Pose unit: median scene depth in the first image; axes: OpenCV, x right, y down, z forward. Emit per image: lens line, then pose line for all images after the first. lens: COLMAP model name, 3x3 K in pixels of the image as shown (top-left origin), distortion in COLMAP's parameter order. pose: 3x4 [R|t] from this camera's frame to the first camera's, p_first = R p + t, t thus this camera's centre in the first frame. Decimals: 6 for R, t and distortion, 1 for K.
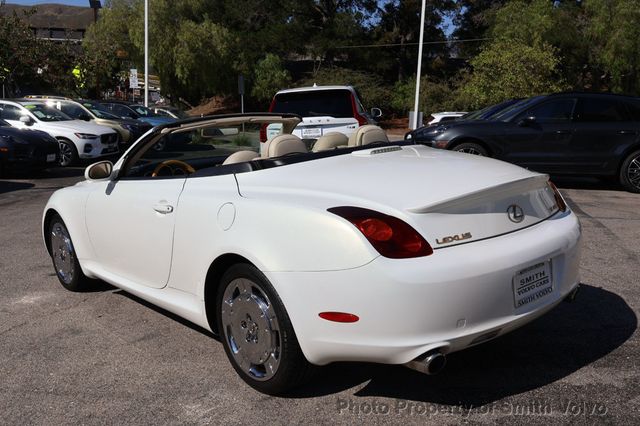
lens RADIAL K [[605.8, 0, 320.0], [0, 605.8, 213.0], [0, 0, 1]] dist [0.014064, 0.004161]
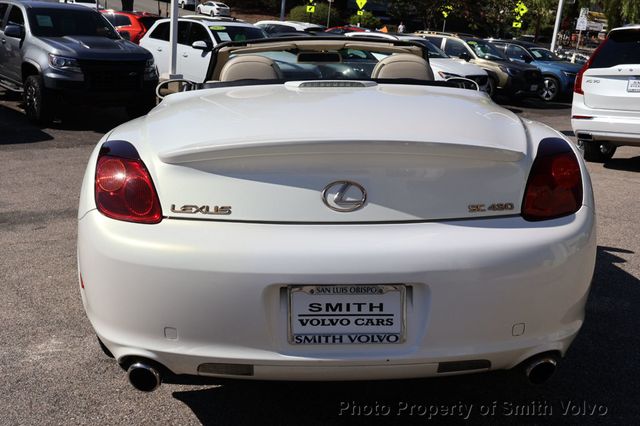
lens RADIAL K [[666.8, 0, 318.4], [0, 666.8, 213.3], [0, 0, 1]] dist [0.005711, 0.017316]
pose [[0.772543, 0.198055, -0.603284, 0.395905], [-0.159224, 0.980178, 0.117891, -0.031452], [0.614675, 0.004982, 0.788765, 0.261787]]
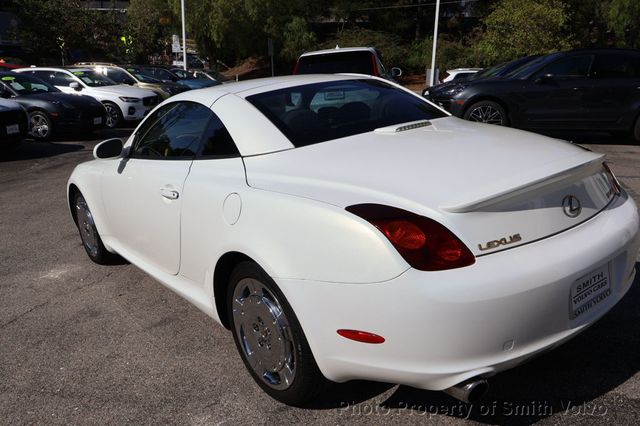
lens RADIAL K [[531.4, 0, 322.9], [0, 531.4, 215.6], [0, 0, 1]] dist [-0.002307, 0.001833]
pose [[0.999033, -0.010741, -0.042639, 0.005841], [0.015038, 0.994693, 0.101784, -0.037106], [0.041320, -0.102327, 0.993892, 0.143537]]
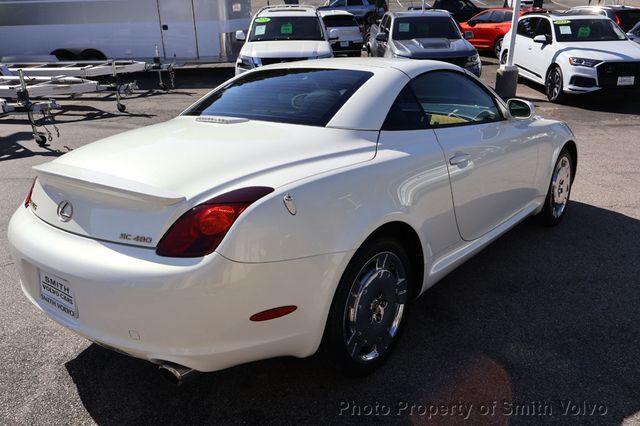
lens RADIAL K [[531.4, 0, 322.9], [0, 531.4, 215.6], [0, 0, 1]] dist [-0.002307, 0.001833]
pose [[0.181185, 0.343157, -0.921637, 0.622163], [-0.158253, 0.935108, 0.317062, -0.167576], [0.970633, 0.088405, 0.223734, 0.671283]]
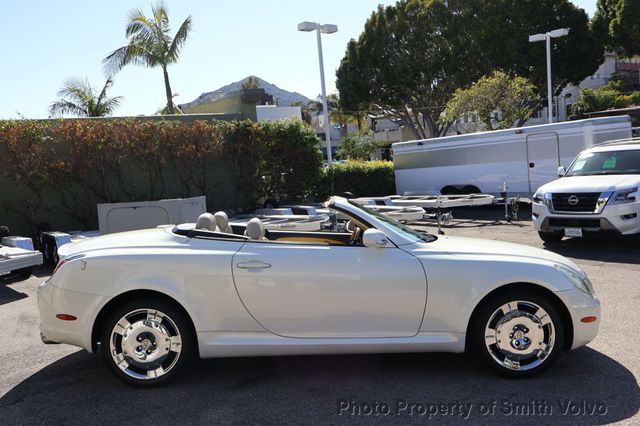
lens RADIAL K [[531.4, 0, 322.9], [0, 531.4, 215.6], [0, 0, 1]] dist [-0.002307, 0.001833]
pose [[-0.635510, 0.102069, -0.765316, 0.617203], [-0.070842, 0.979334, 0.189438, -0.296364], [0.768835, 0.174606, -0.615146, 1.487713]]
